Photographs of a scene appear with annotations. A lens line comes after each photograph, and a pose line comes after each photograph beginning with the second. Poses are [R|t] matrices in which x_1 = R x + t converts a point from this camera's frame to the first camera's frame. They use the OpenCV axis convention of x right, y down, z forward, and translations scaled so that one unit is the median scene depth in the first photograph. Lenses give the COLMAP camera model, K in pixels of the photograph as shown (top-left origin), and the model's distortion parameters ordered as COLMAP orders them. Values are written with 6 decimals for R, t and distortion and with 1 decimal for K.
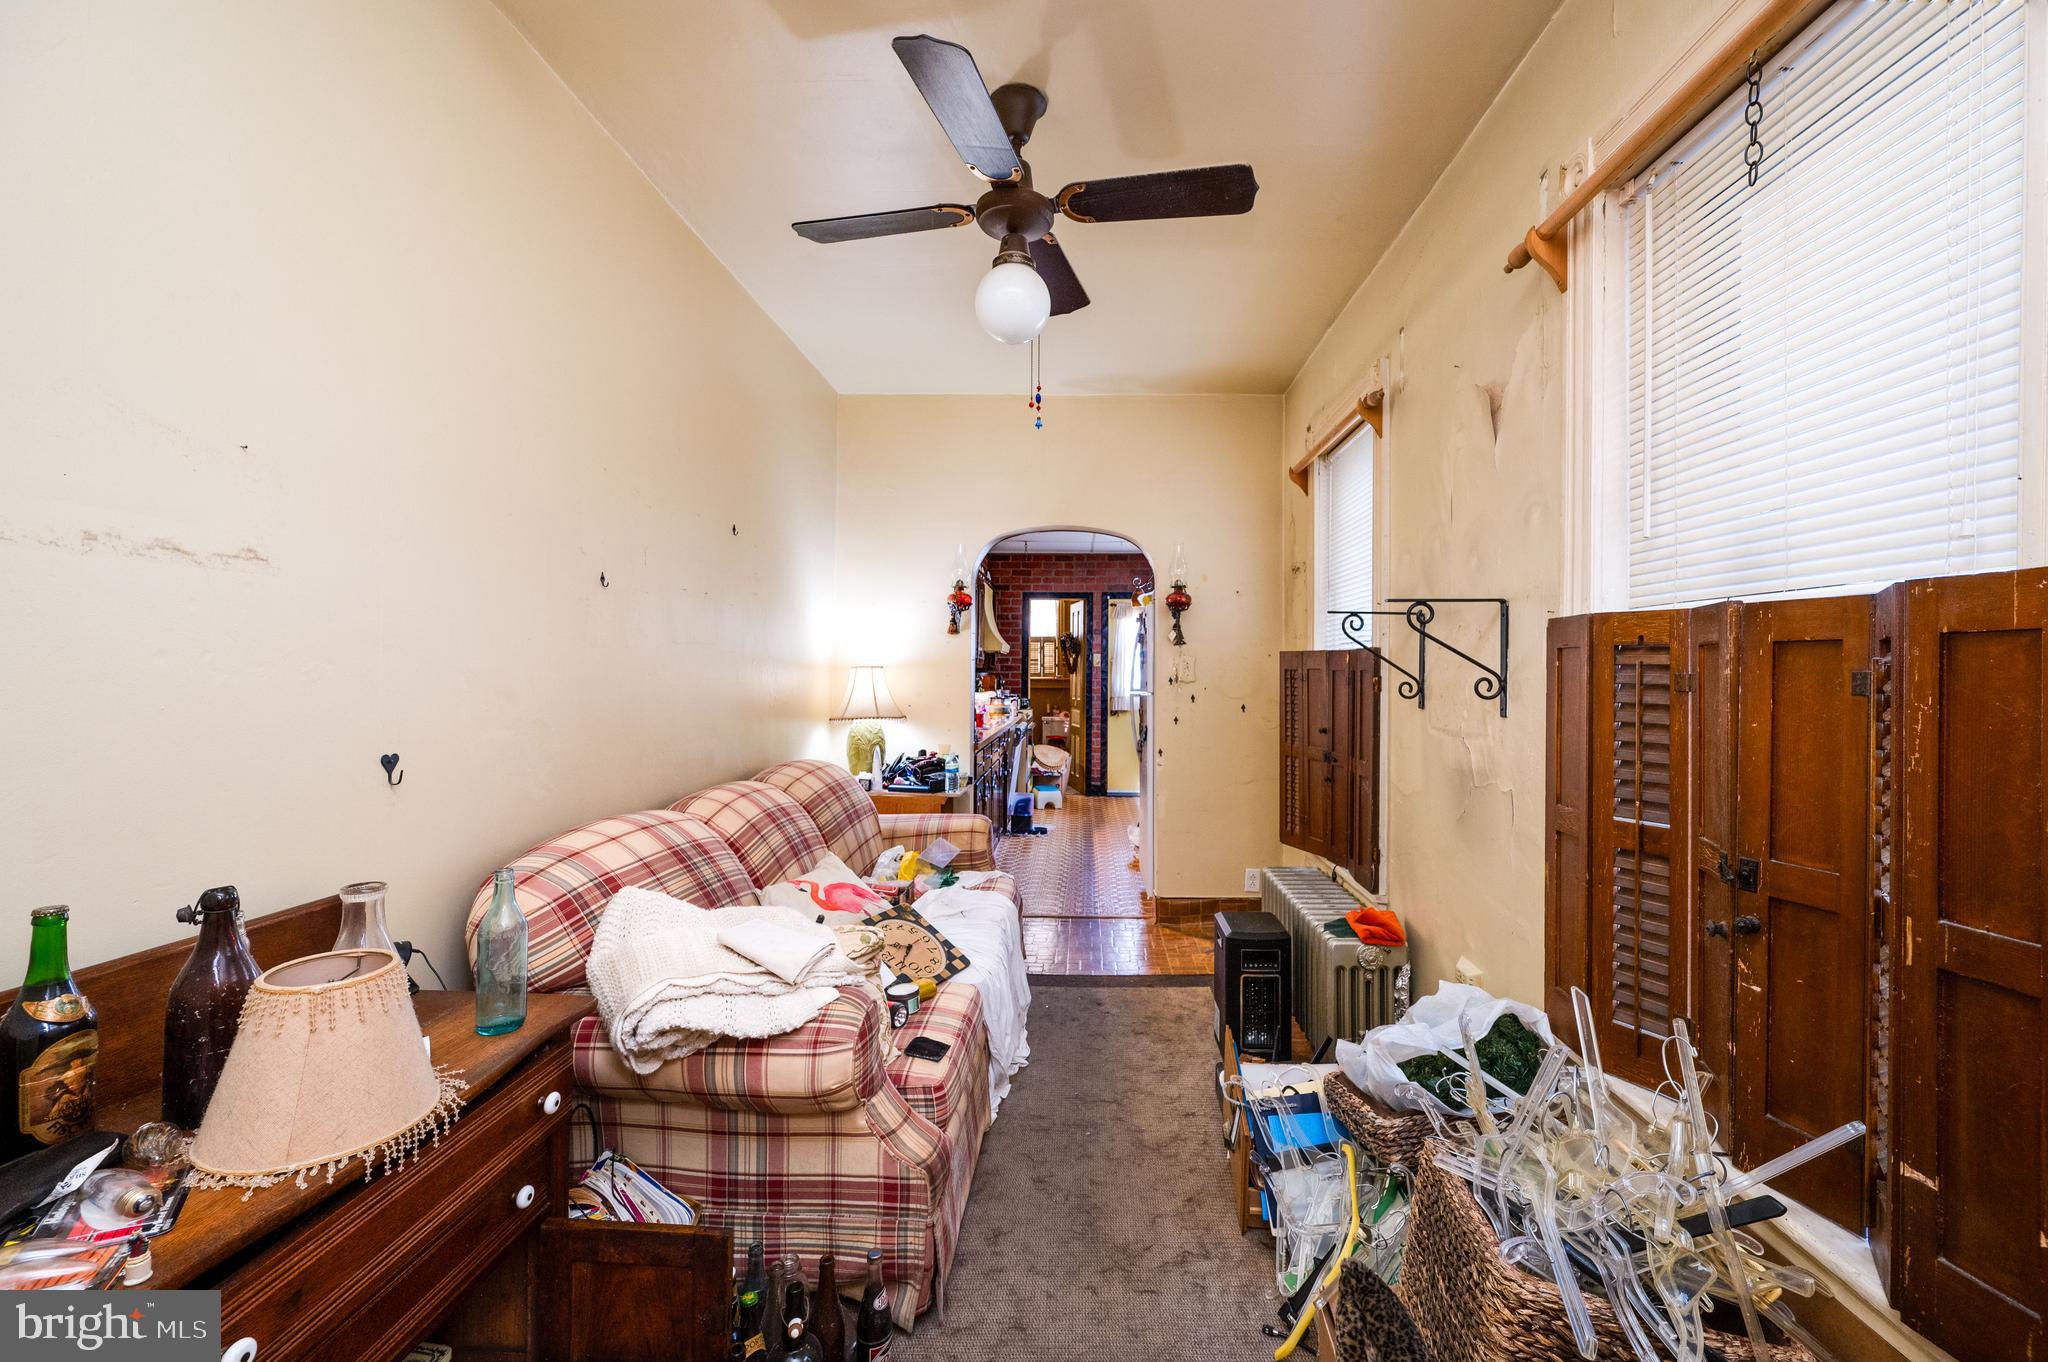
lens RADIAL K [[824.8, 0, 1030.2], [0, 824.8, 685.3], [0, 0, 1]] dist [-0.002351, -0.000171]
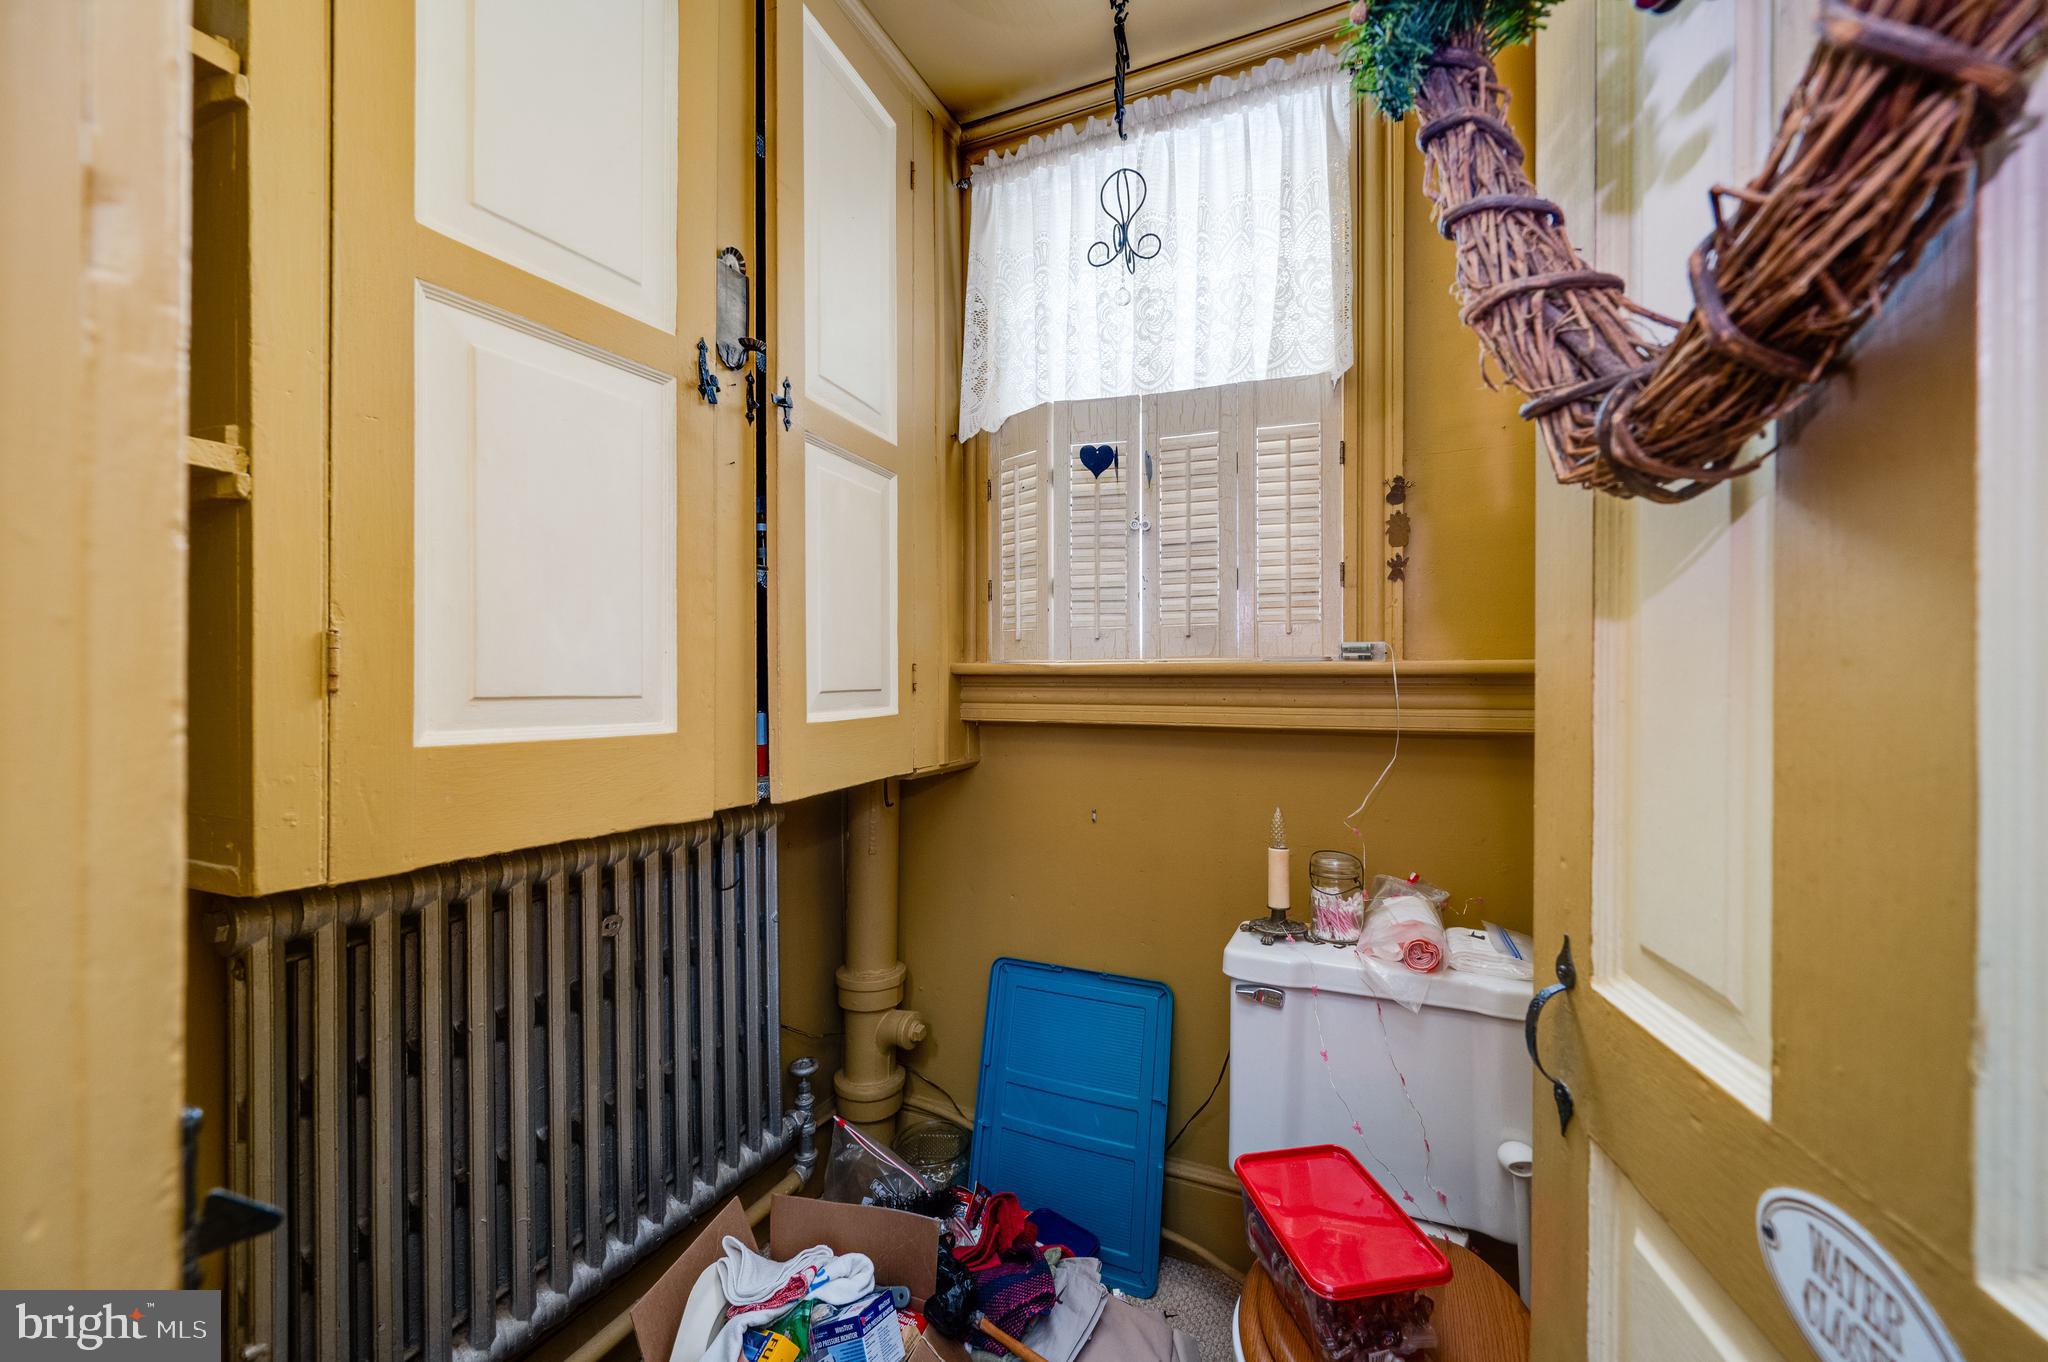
lens RADIAL K [[824.8, 0, 1030.2], [0, 824.8, 685.3], [0, 0, 1]] dist [-0.002351, -0.000171]
pose [[0.929833, -0.002210, -0.367974, 0.040455], [-0.001941, 0.999939, -0.010909, -0.003512], [0.367976, 0.010858, 0.929772, 1.000436]]
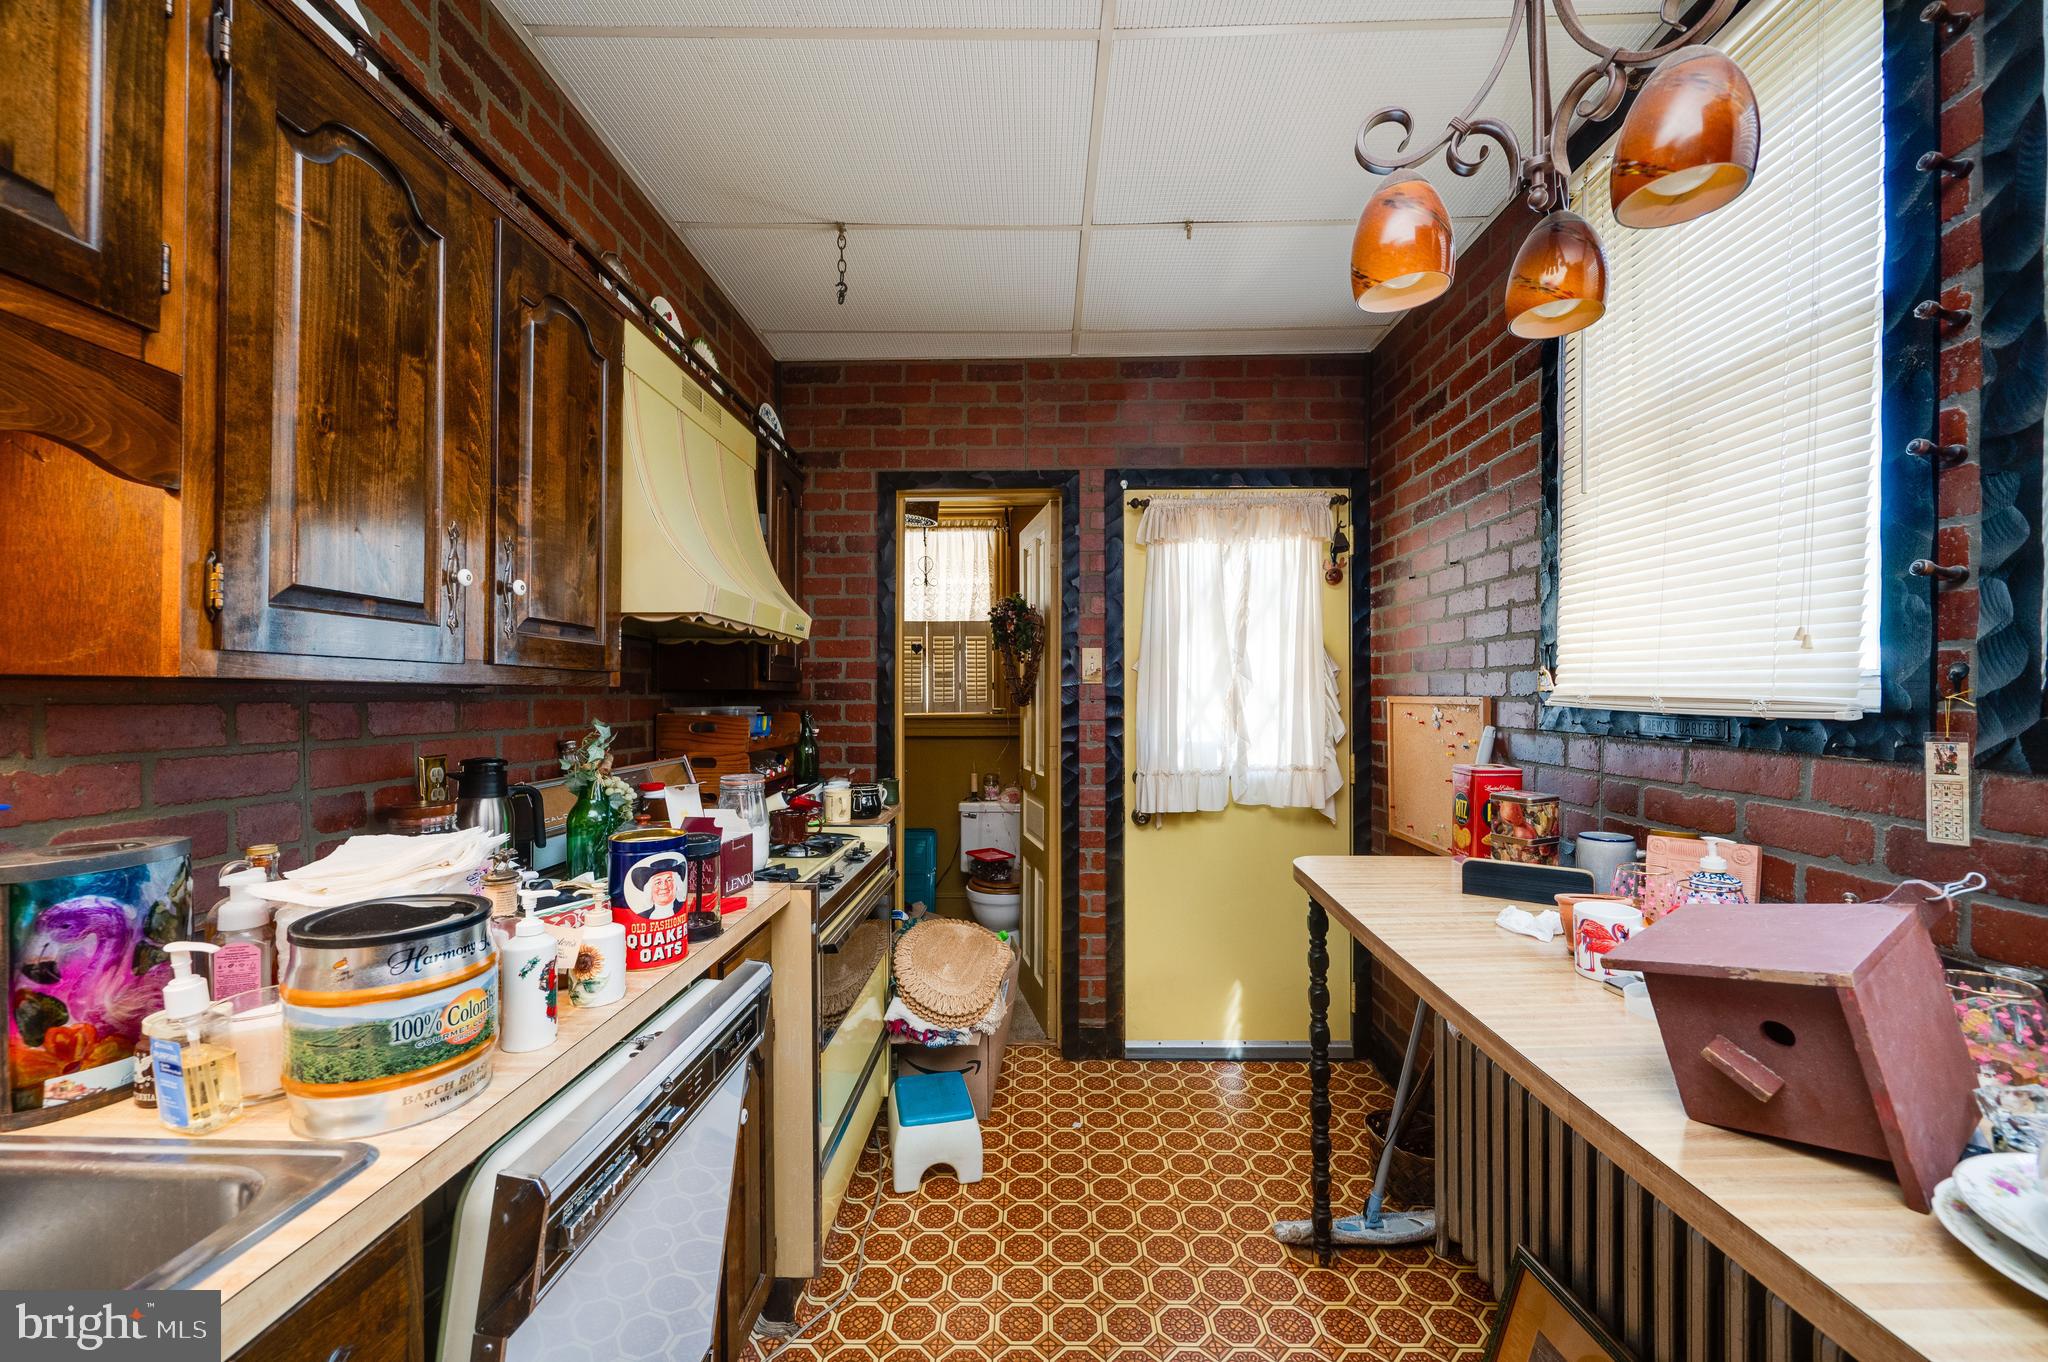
lens RADIAL K [[824.8, 0, 1030.2], [0, 824.8, 685.3], [0, 0, 1]] dist [-0.002351, -0.000171]
pose [[0.999183, -0.007188, 0.039774, 0.040879], [0.008415, 0.999492, -0.030756, -0.011971], [-0.039533, 0.031066, 0.998735, 0.652753]]
